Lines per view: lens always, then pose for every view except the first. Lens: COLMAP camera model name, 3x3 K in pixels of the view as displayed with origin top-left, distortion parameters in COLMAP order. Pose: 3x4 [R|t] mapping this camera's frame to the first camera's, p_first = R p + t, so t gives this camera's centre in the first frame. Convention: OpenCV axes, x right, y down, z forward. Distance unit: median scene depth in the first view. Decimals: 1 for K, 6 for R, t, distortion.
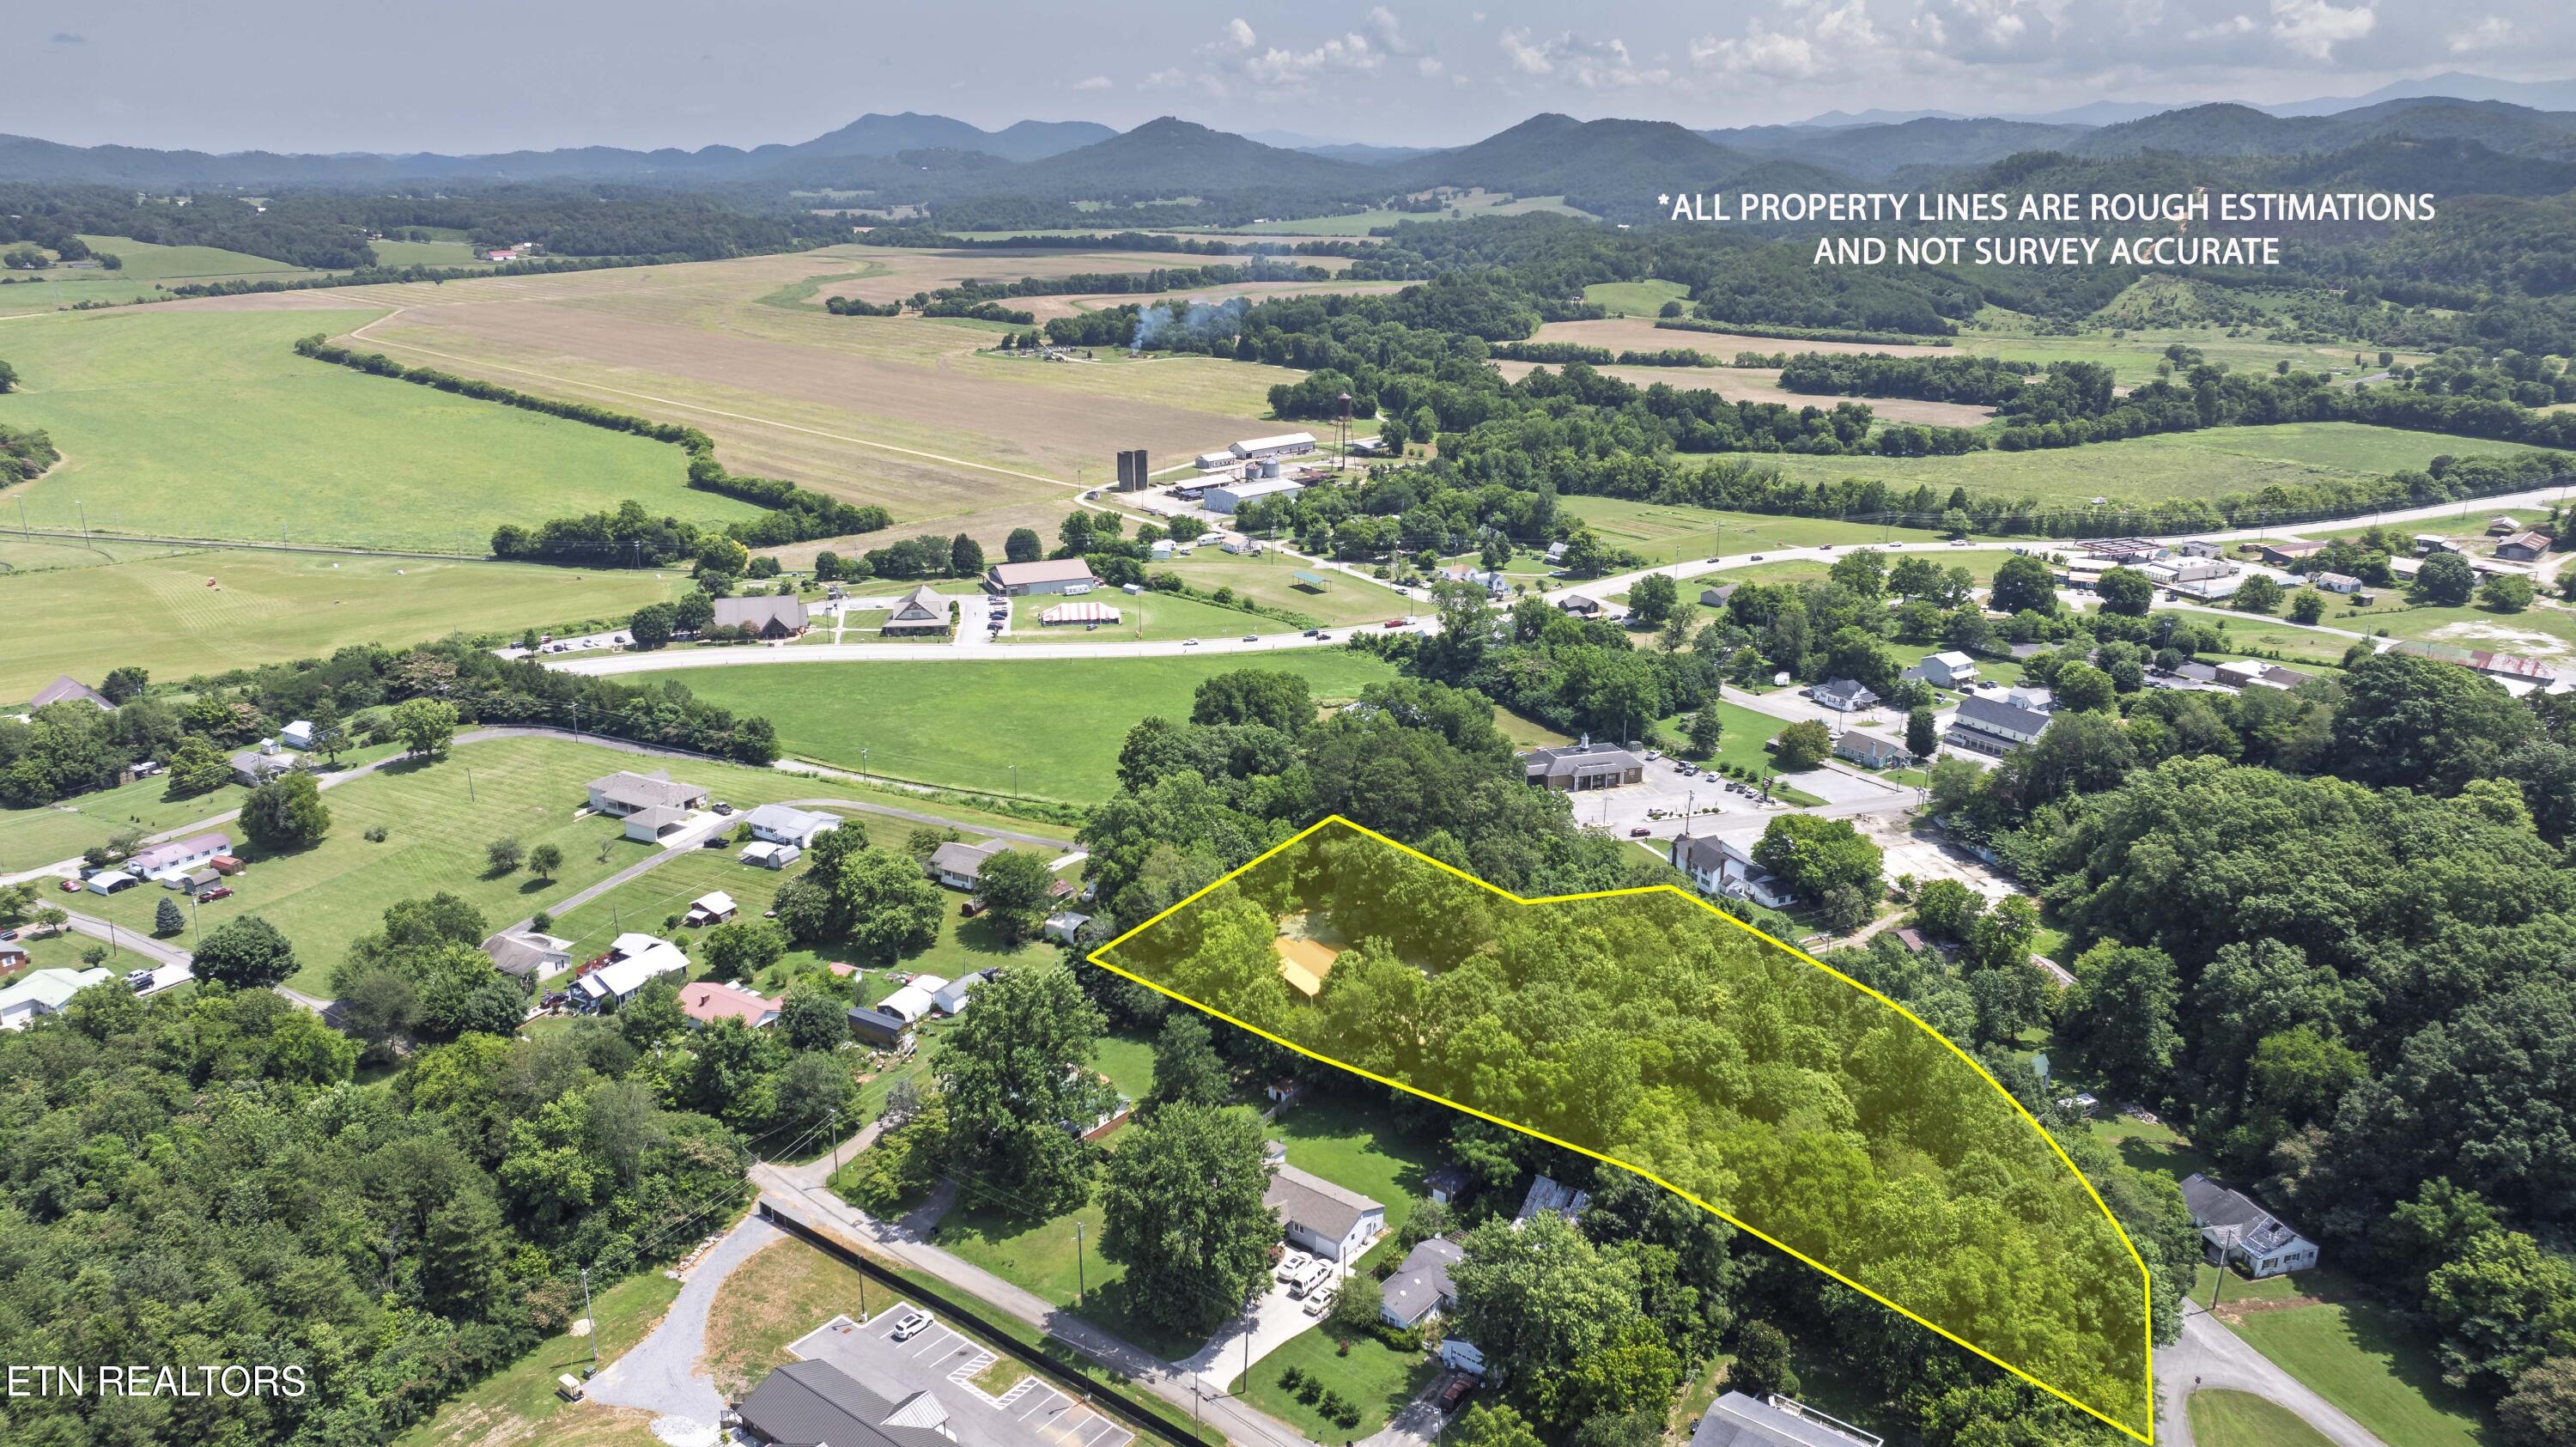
lens RADIAL K [[1829.7, 0, 1288.0], [0, 1829.7, 723.5], [0, 0, 1]] dist [-0.053209, 0.057208]
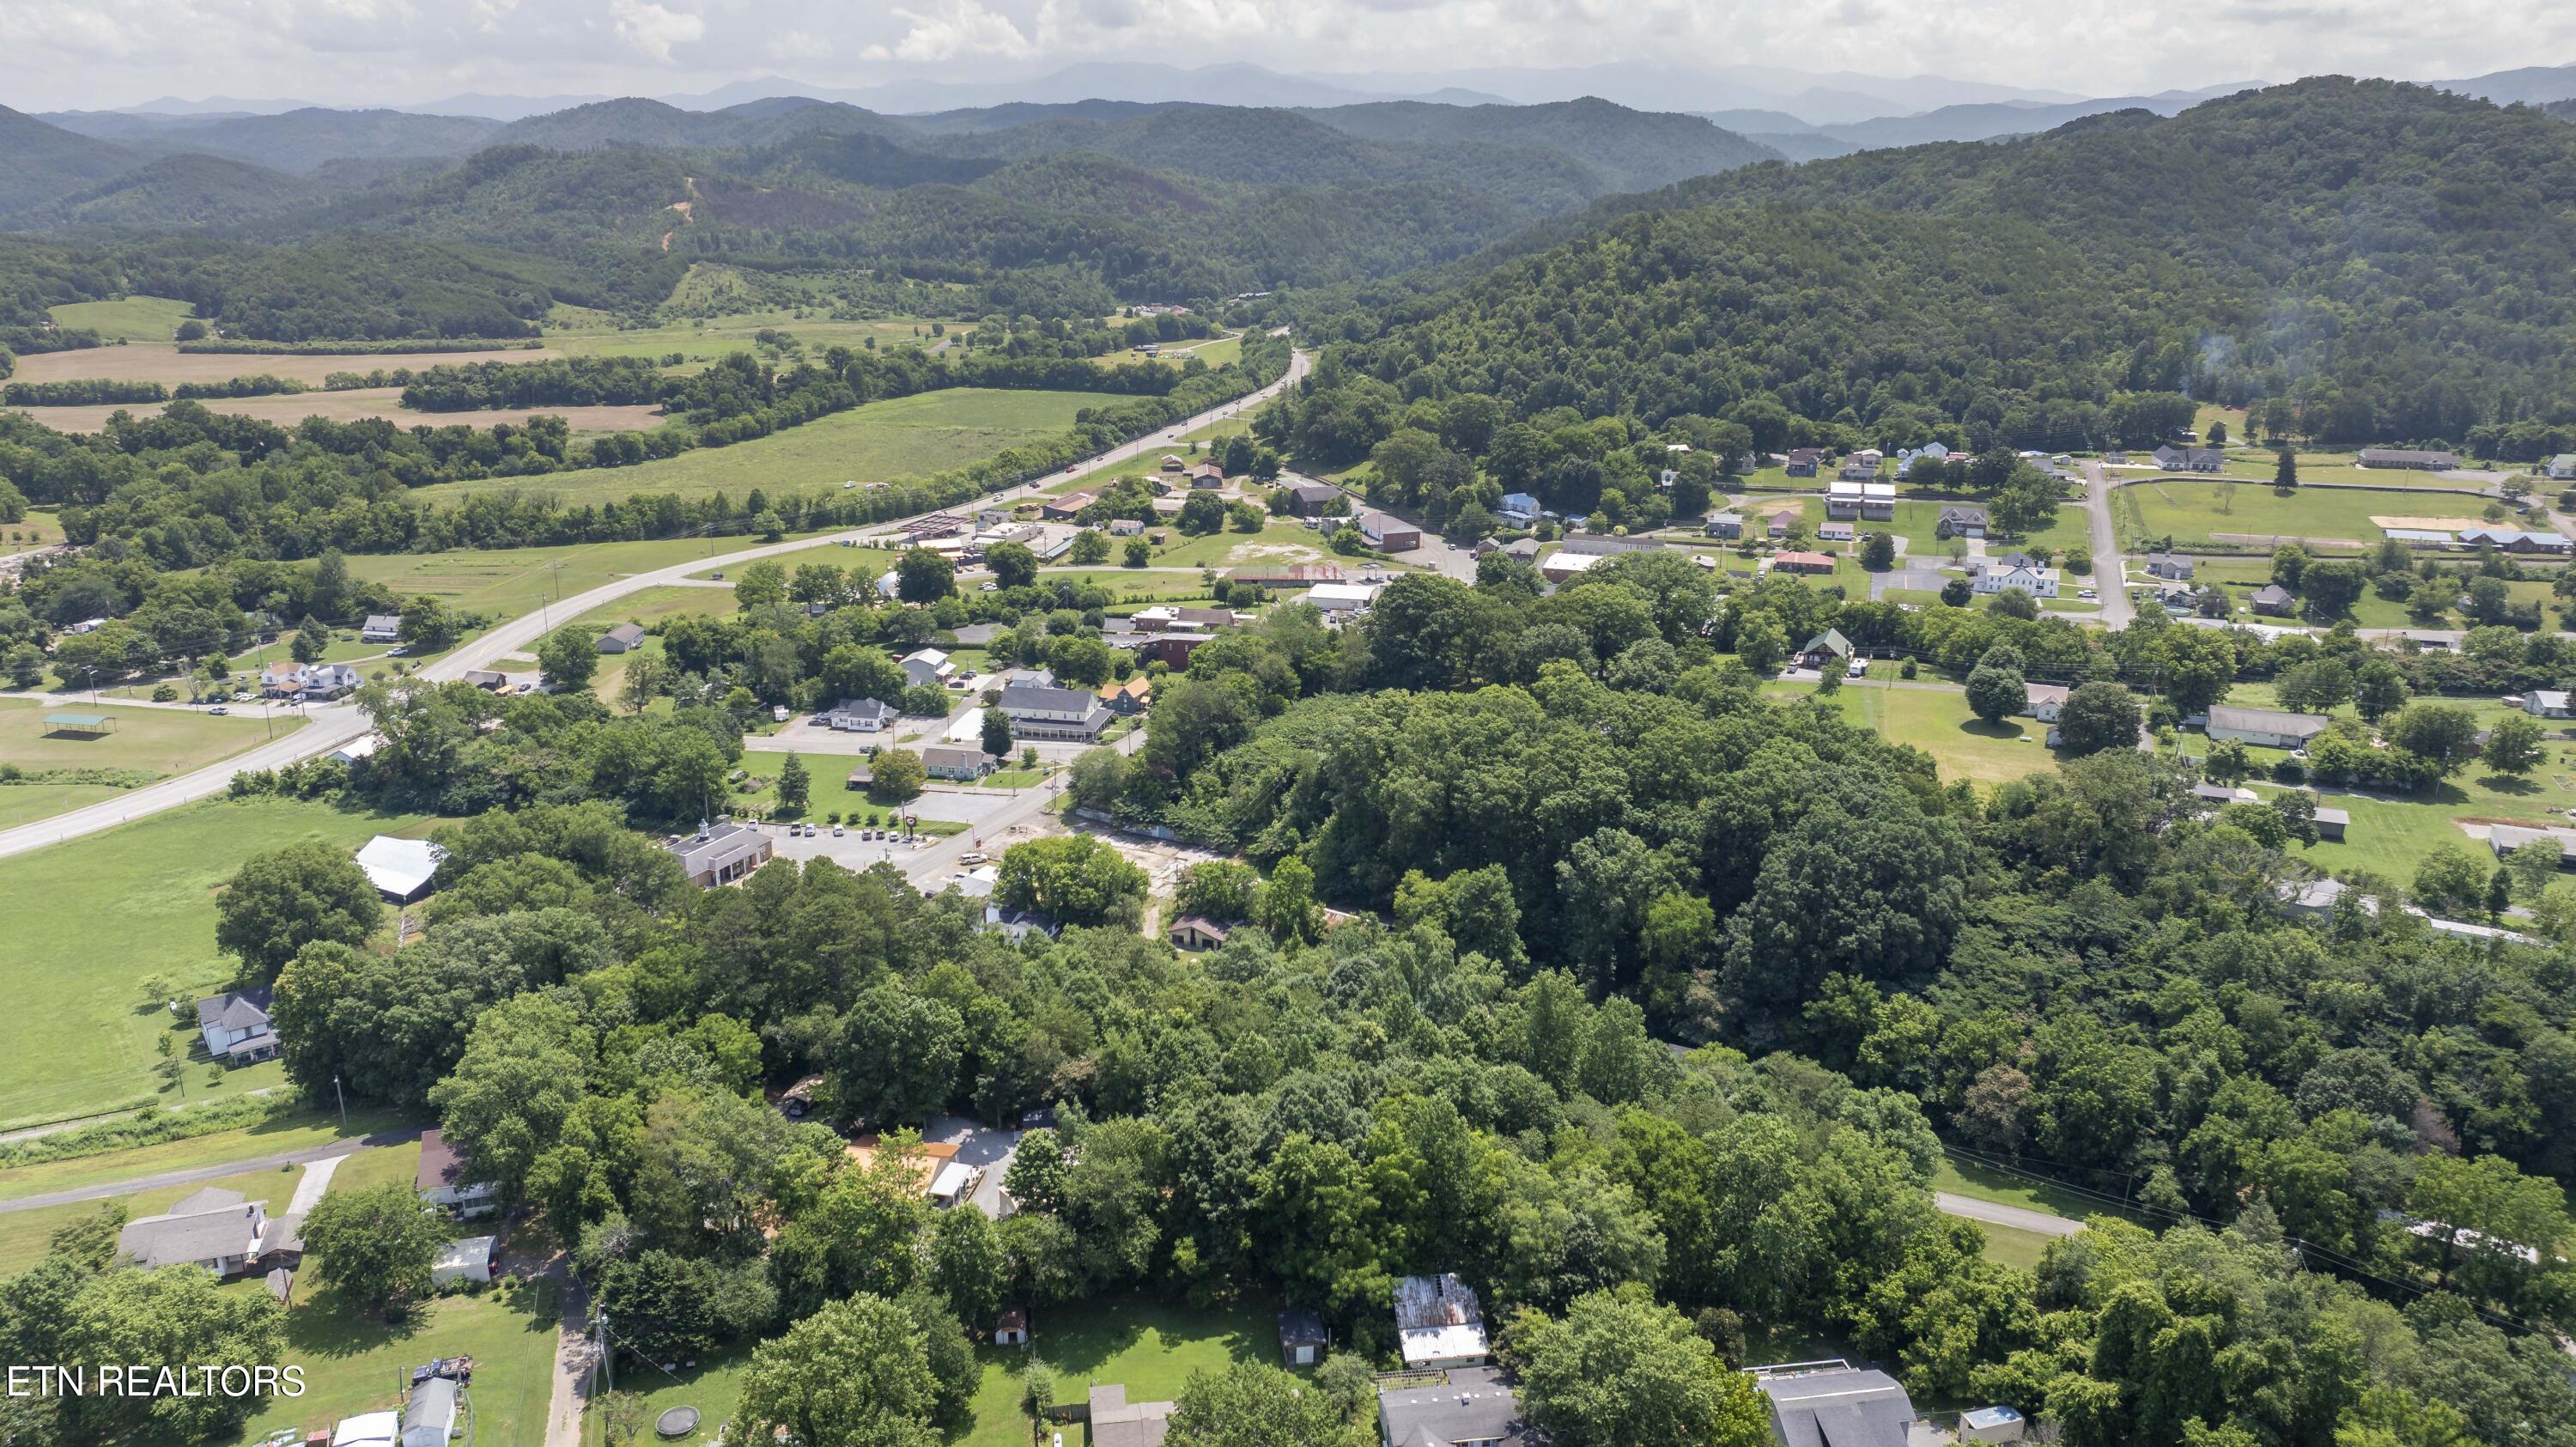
lens RADIAL K [[1829.7, 0, 1288.0], [0, 1829.7, 723.5], [0, 0, 1]] dist [-0.053209, 0.057208]
pose [[0.670981, -0.213960, 0.709933, -0.140093], [0.211412, 0.972923, 0.093407, -0.033667], [-0.710696, 0.087414, 0.698047, 0.111901]]
